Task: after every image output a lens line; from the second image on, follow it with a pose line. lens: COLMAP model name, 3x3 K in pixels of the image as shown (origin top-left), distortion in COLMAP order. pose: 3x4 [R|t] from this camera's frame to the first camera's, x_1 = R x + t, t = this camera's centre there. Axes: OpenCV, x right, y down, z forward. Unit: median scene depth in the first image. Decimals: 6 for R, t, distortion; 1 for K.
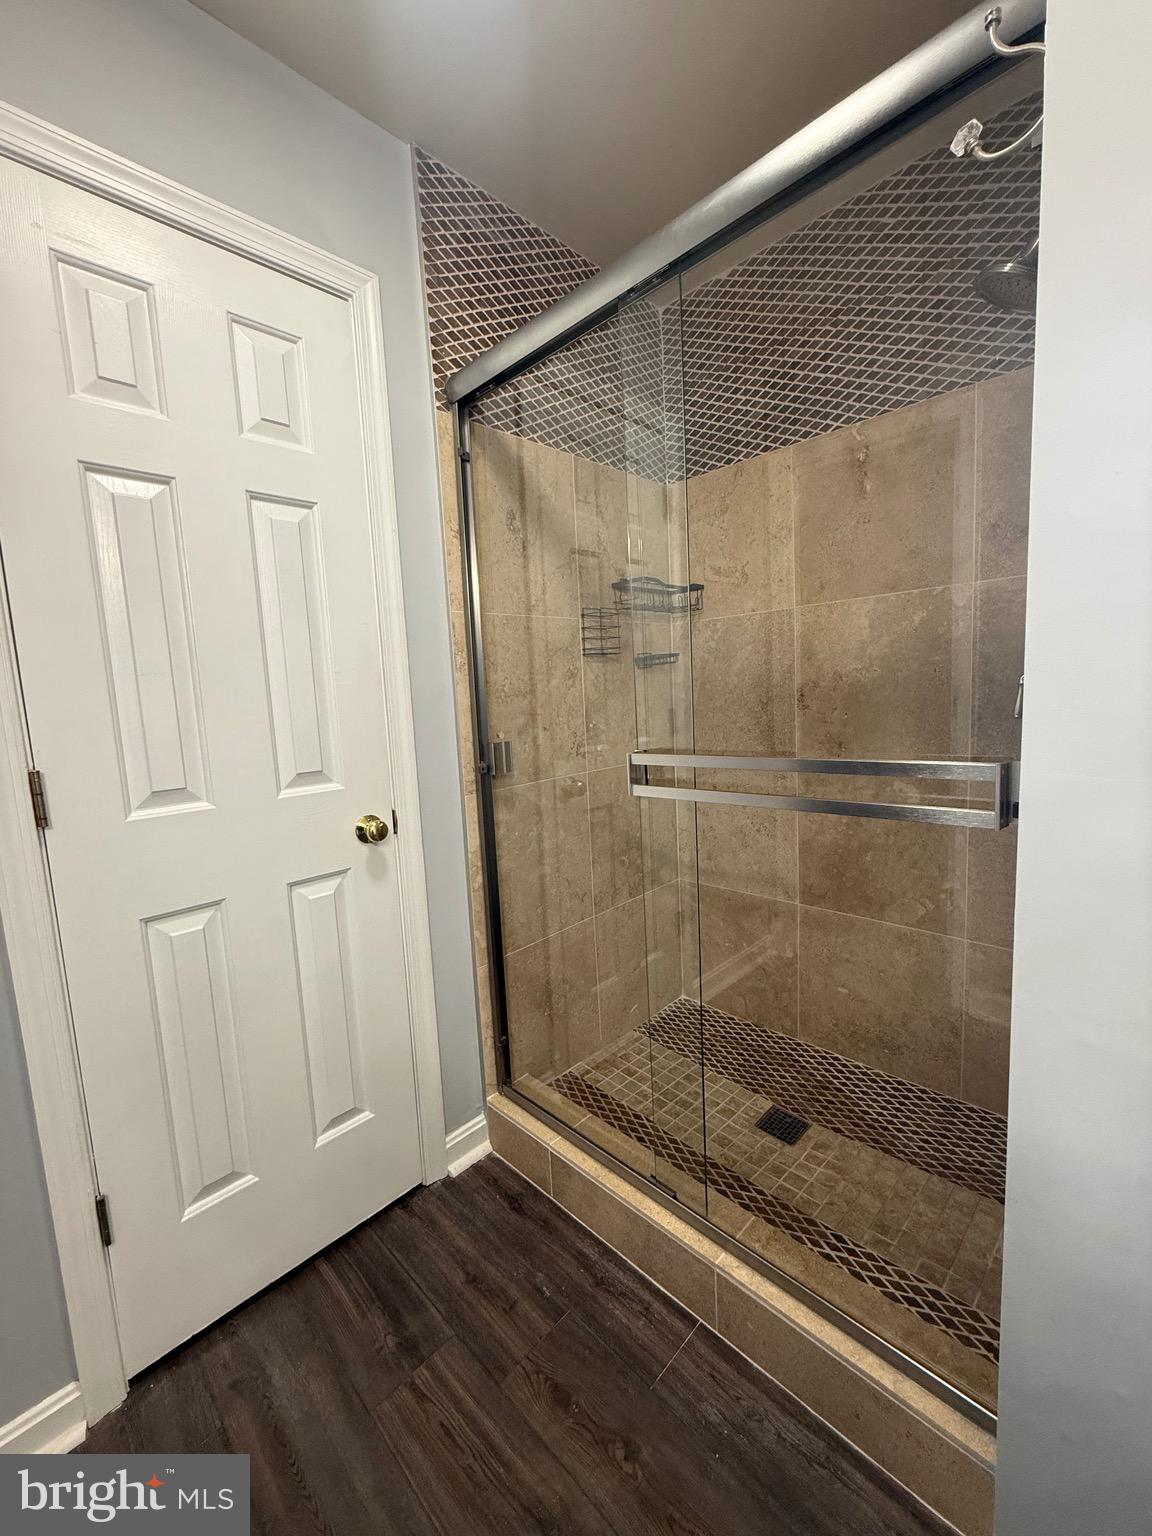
lens RADIAL K [[617.2, 0, 581.1], [0, 617.2, 762.6], [0, 0, 1]] dist [0.000598, -0.000194]
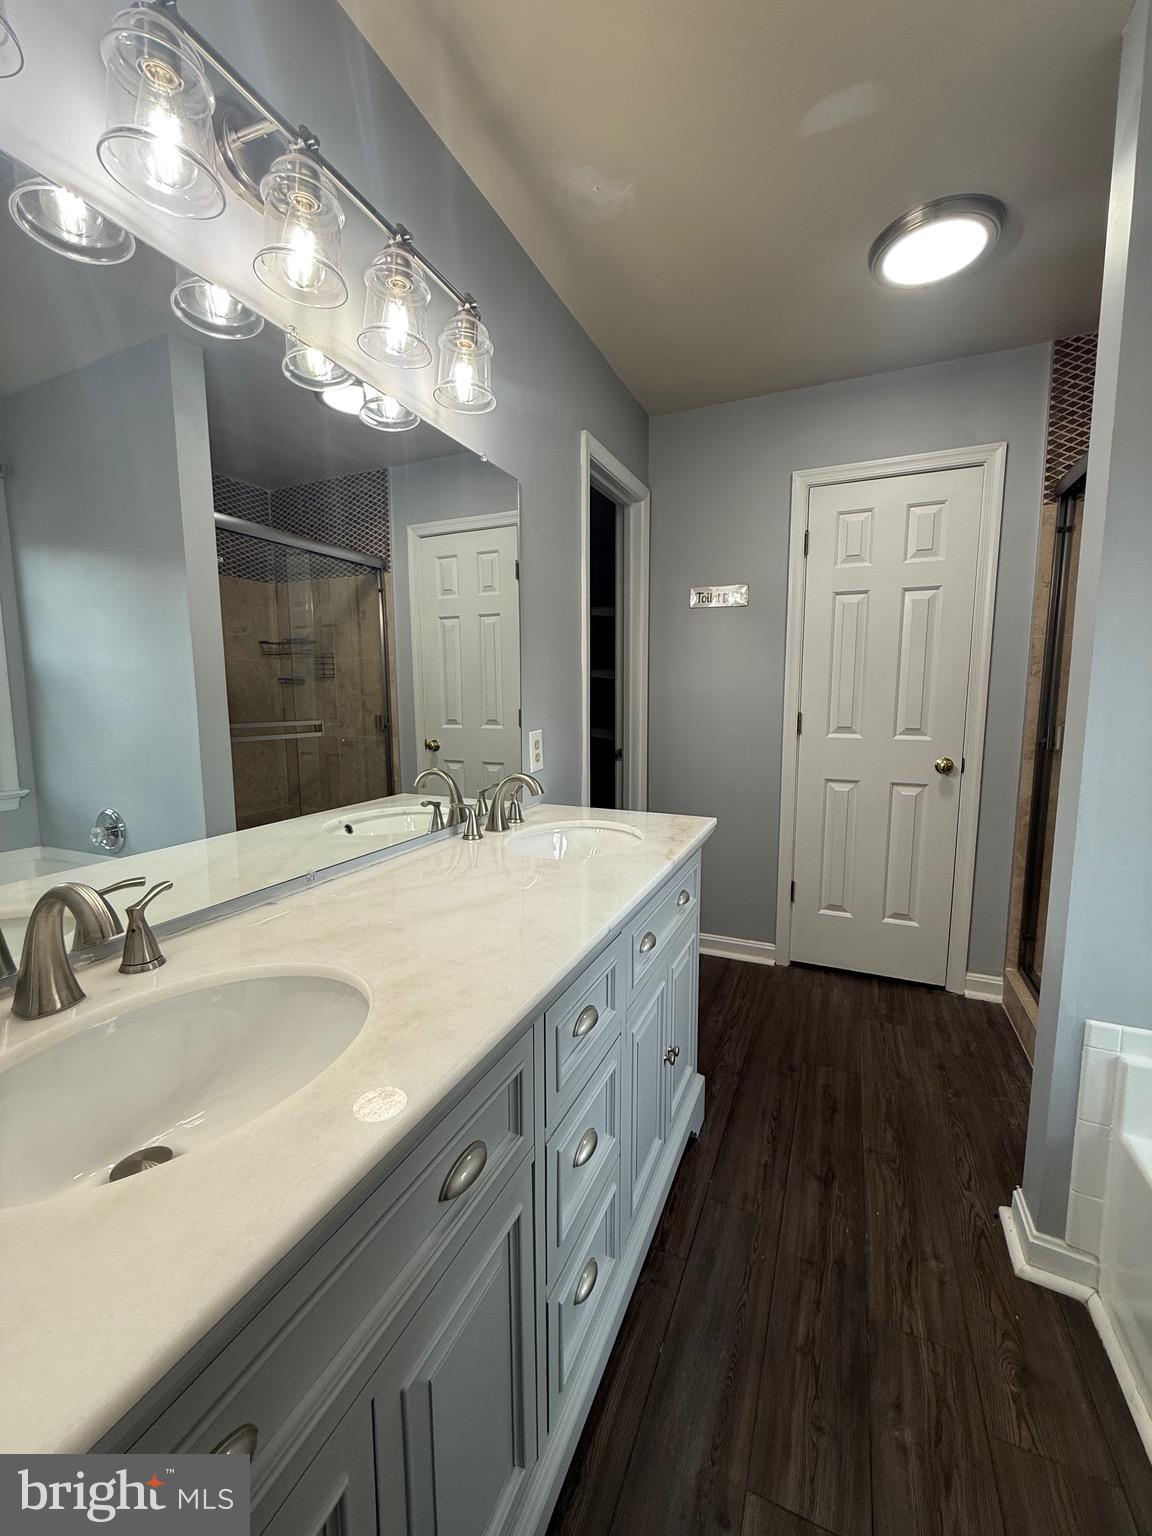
lens RADIAL K [[617.2, 0, 581.1], [0, 617.2, 762.6], [0, 0, 1]] dist [0.000598, -0.000194]
pose [[0.359233, 0.157934, -0.919787, 0.880314], [-0.125316, 0.984814, 0.120156, 0.016909], [0.924796, 0.072100, 0.373569, -0.599695]]
